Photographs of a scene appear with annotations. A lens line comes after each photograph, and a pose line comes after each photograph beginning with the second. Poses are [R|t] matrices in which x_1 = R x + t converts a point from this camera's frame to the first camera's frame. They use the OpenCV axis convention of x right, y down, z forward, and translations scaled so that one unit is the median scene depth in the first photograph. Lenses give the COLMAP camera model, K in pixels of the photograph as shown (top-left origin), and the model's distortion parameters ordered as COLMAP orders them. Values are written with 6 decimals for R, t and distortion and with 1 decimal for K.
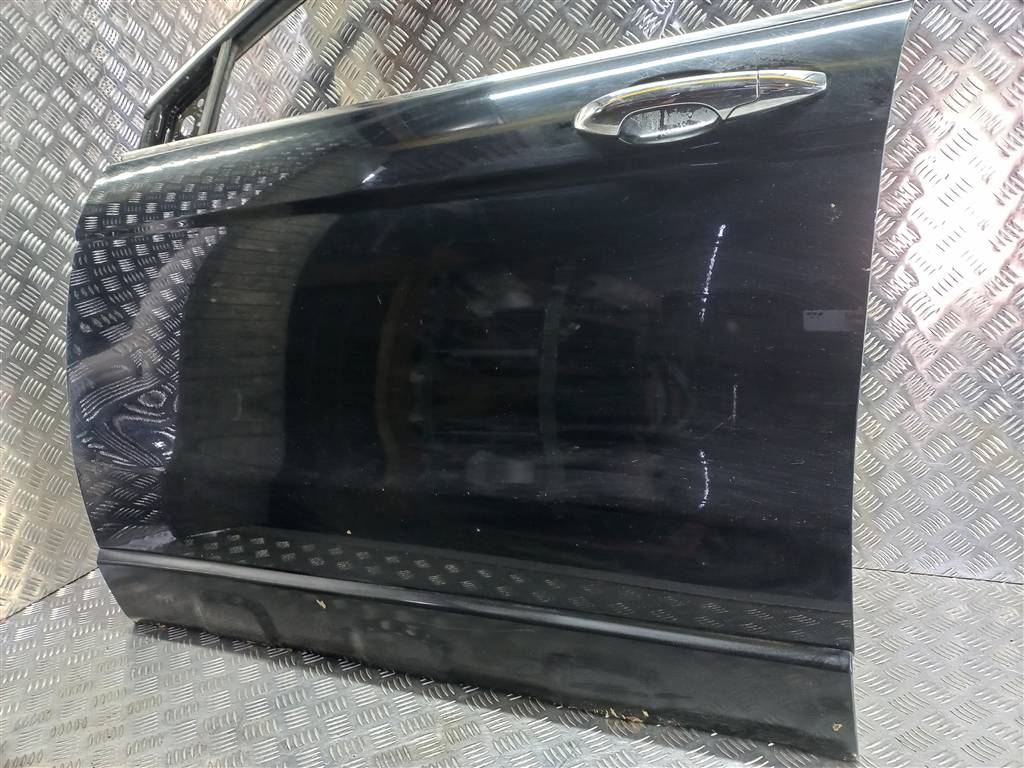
lens RADIAL K [[712.9, 0, 512.0], [0, 712.9, 384.0], [0, 0, 1]] dist [0.049353, -0.004689]
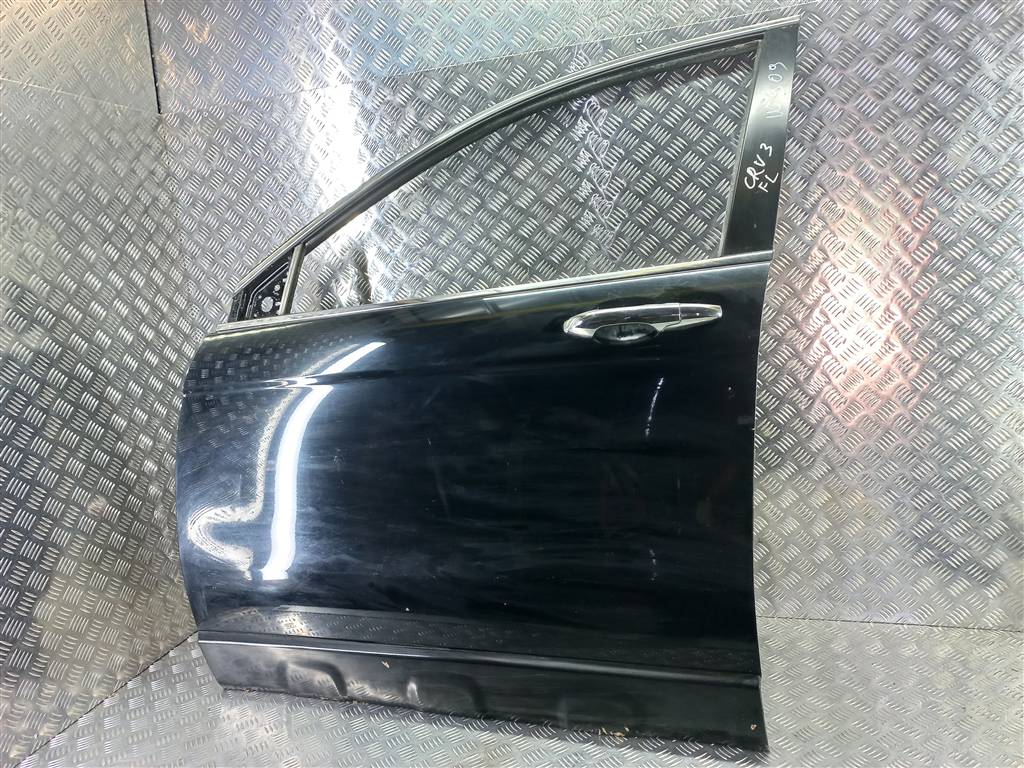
lens RADIAL K [[712.9, 0, 512.0], [0, 712.9, 384.0], [0, 0, 1]] dist [0.049353, -0.004689]
pose [[0.996493, -0.031045, 0.077699, -0.128665], [0.035485, 0.997776, -0.056431, -0.150256], [-0.075774, 0.058990, 0.995379, -0.438322]]
